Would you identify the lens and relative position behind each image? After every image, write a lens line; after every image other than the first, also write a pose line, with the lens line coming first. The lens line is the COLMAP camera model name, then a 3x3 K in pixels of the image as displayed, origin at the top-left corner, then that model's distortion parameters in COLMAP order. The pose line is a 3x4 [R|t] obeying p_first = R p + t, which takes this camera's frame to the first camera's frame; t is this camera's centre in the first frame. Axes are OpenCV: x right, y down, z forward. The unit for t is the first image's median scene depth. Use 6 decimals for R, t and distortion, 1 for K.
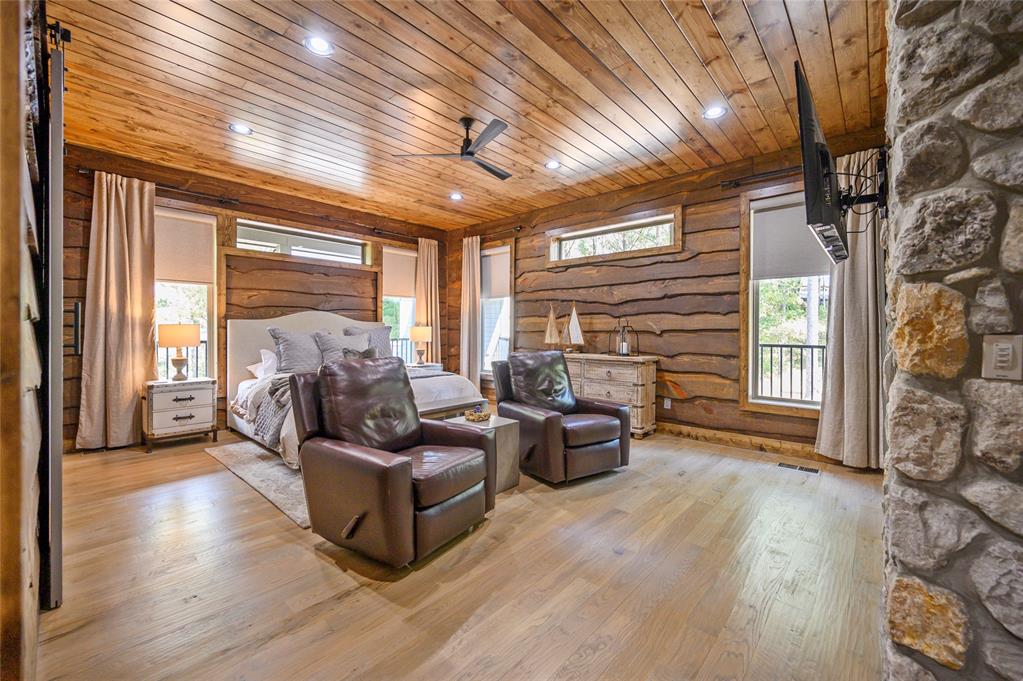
lens RADIAL K [[407.5, 0, 506.6], [0, 407.5, 334.3], [0, 0, 1]] dist [-0.002822, 0.001008]
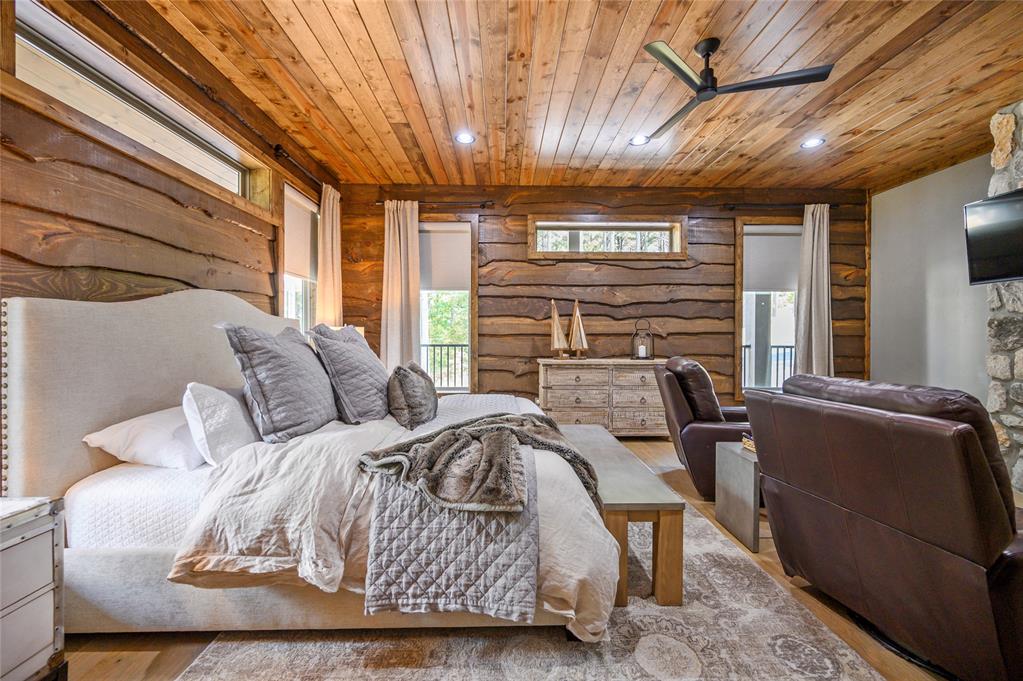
lens RADIAL K [[407.5, 0, 508.7], [0, 407.5, 340.0], [0, 0, 1]] dist [-0.002822, 0.001008]
pose [[0.734479, -0.009667, 0.678562, -0.581356], [0.004772, 0.999947, 0.009081, -0.003872], [-0.678614, -0.003432, 0.734487, 0.480057]]
